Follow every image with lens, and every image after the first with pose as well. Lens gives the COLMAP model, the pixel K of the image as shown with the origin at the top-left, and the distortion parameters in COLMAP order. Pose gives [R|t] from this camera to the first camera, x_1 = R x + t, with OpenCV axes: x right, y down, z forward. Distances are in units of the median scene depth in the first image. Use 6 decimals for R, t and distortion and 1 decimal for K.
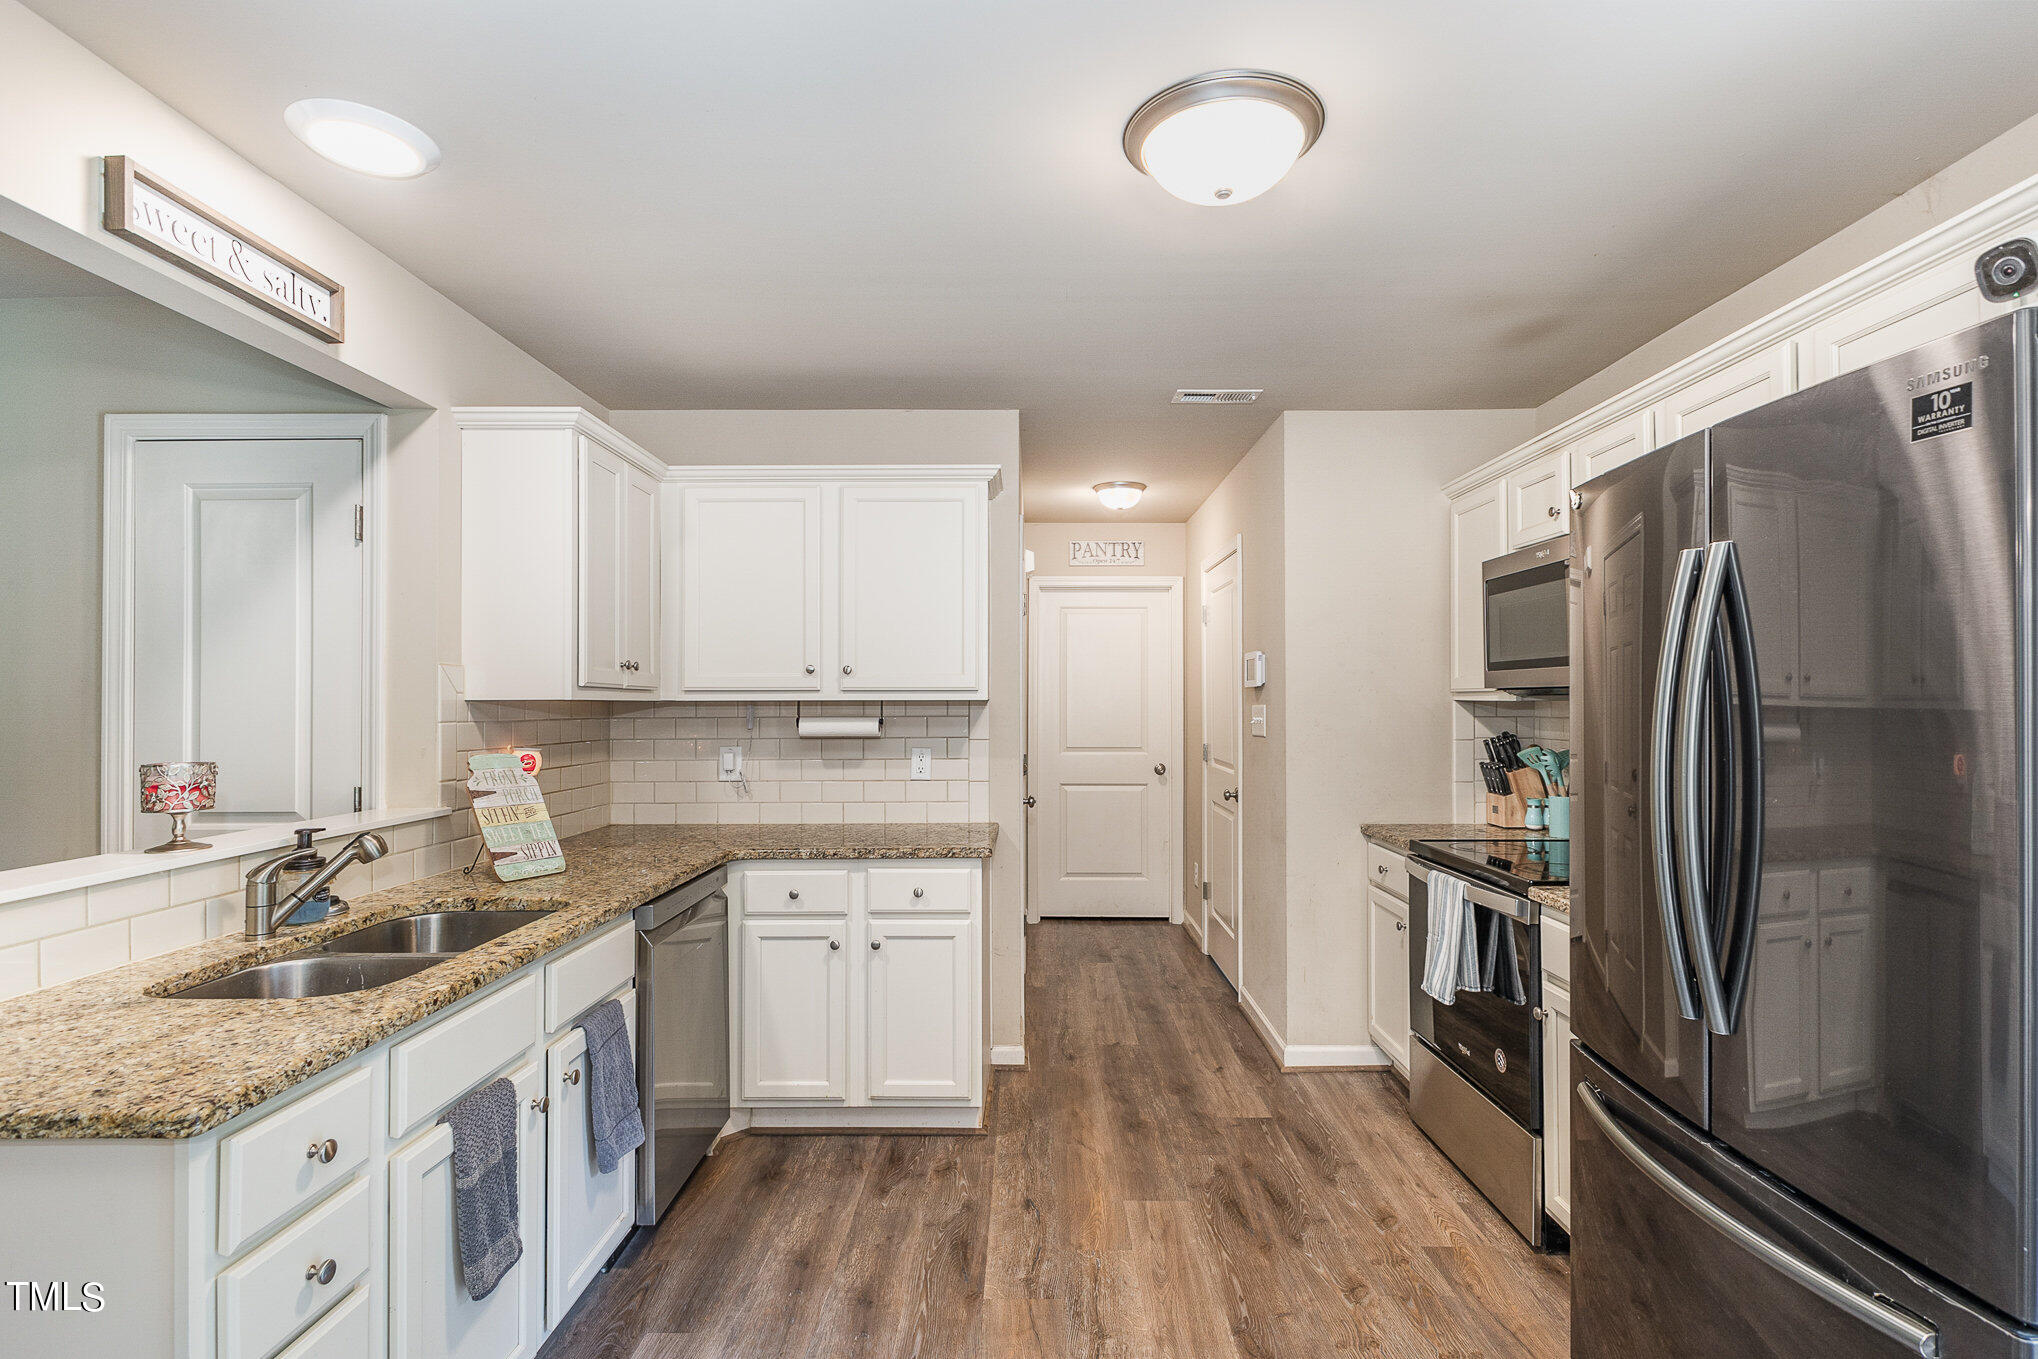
lens RADIAL K [[1012.2, 0, 1016.2], [0, 1012.2, 690.8], [0, 0, 1]] dist [0.004303, 0.000131]
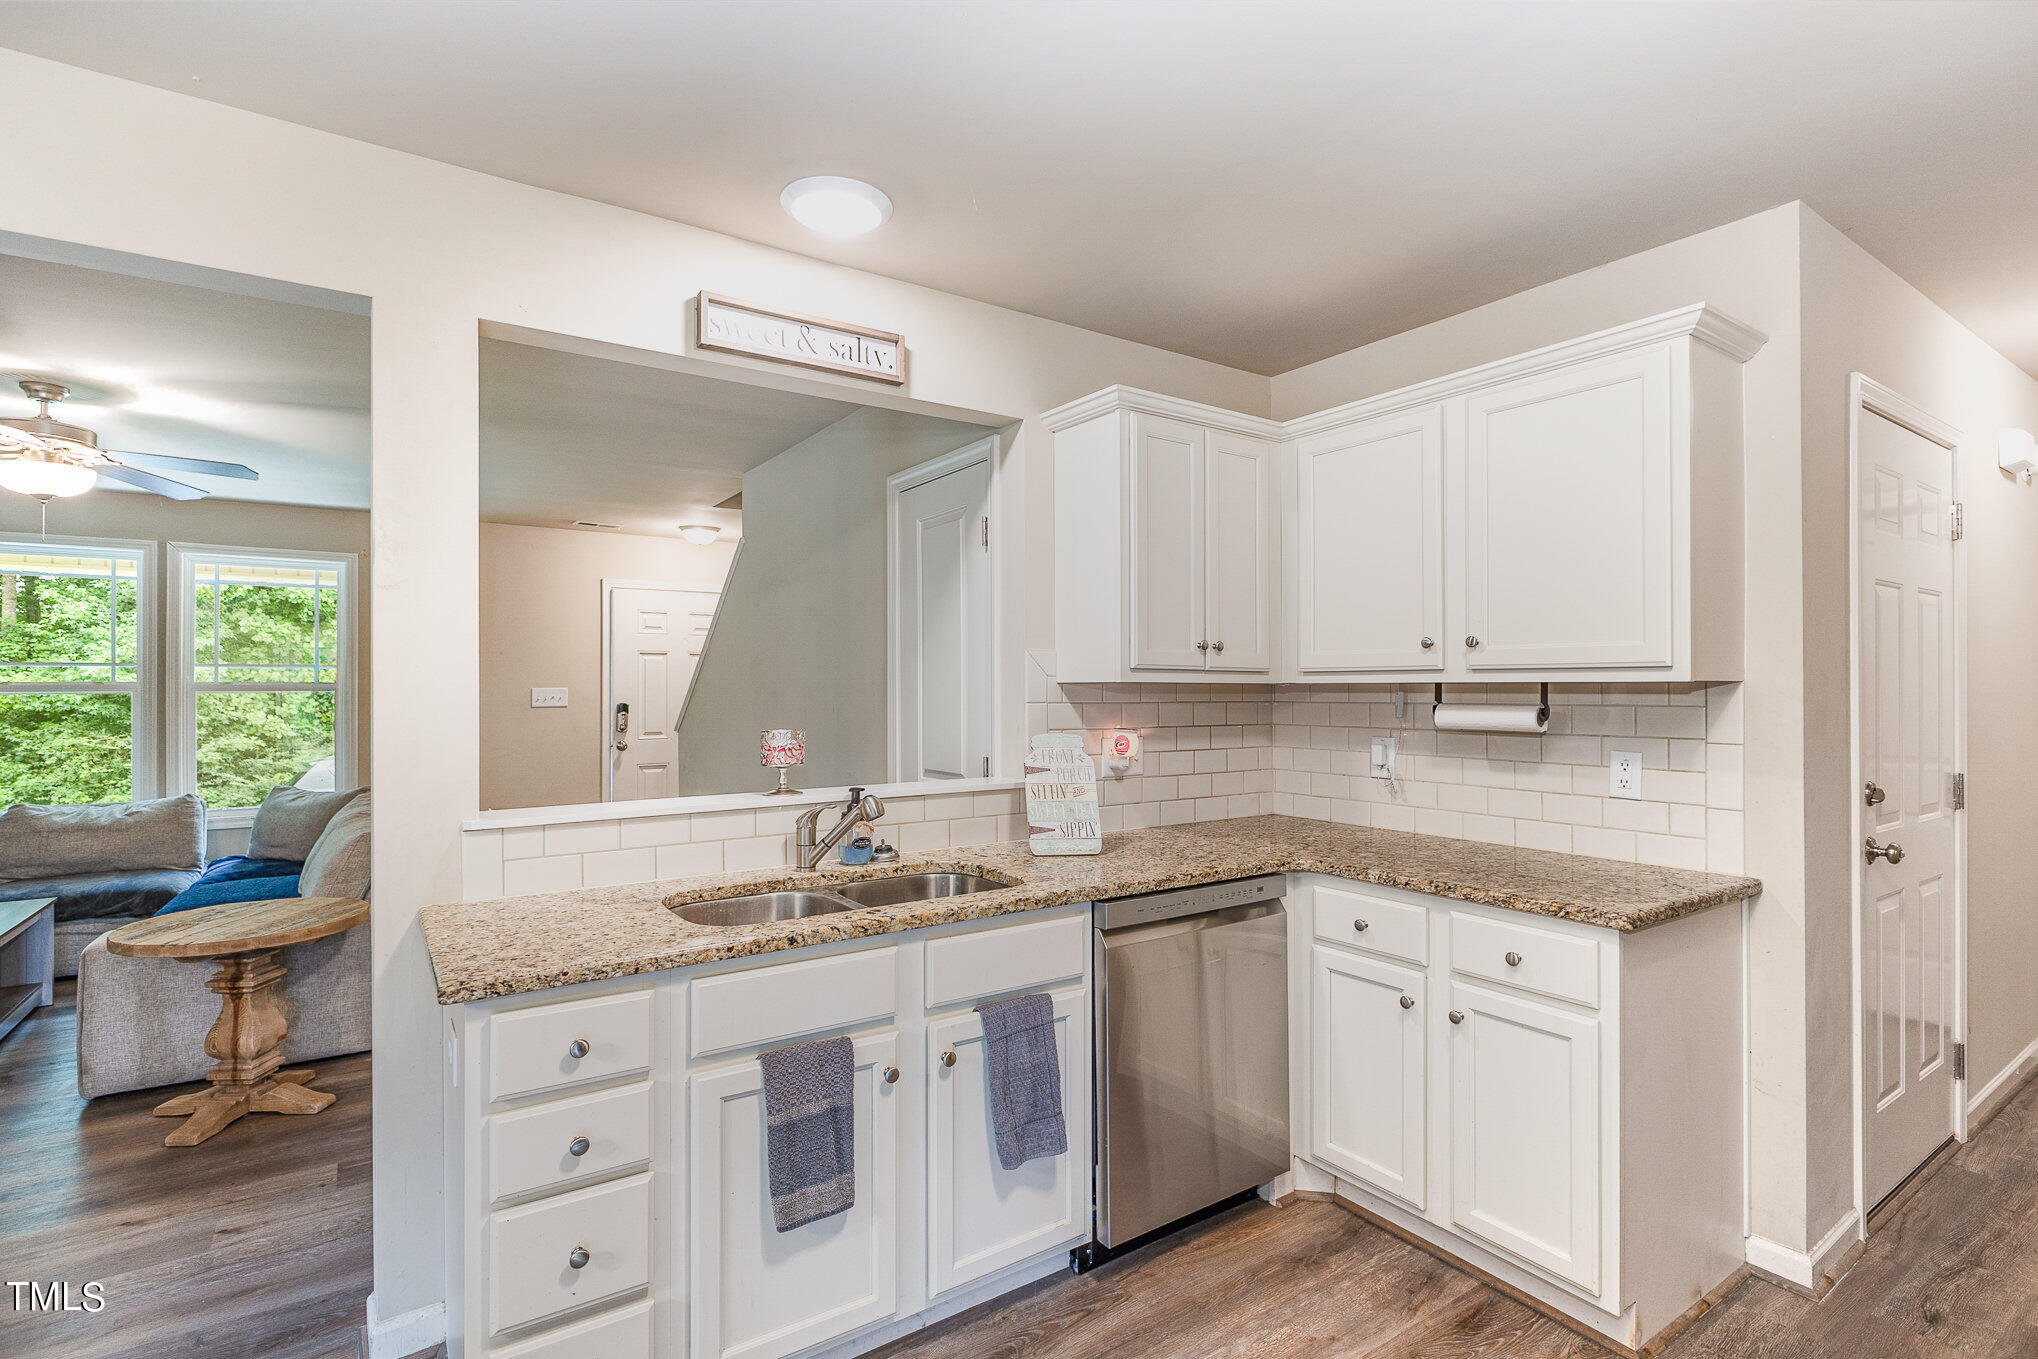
lens RADIAL K [[978.6, 0, 1019.0], [0, 978.6, 679.5], [0, 0, 1]] dist [0.003783, -0.000129]
pose [[0.564095, -0.003510, -0.825703, 0.279278], [0.008502, 0.999963, 0.001558, 0.003502], [0.825666, -0.007899, 0.564103, 0.355953]]
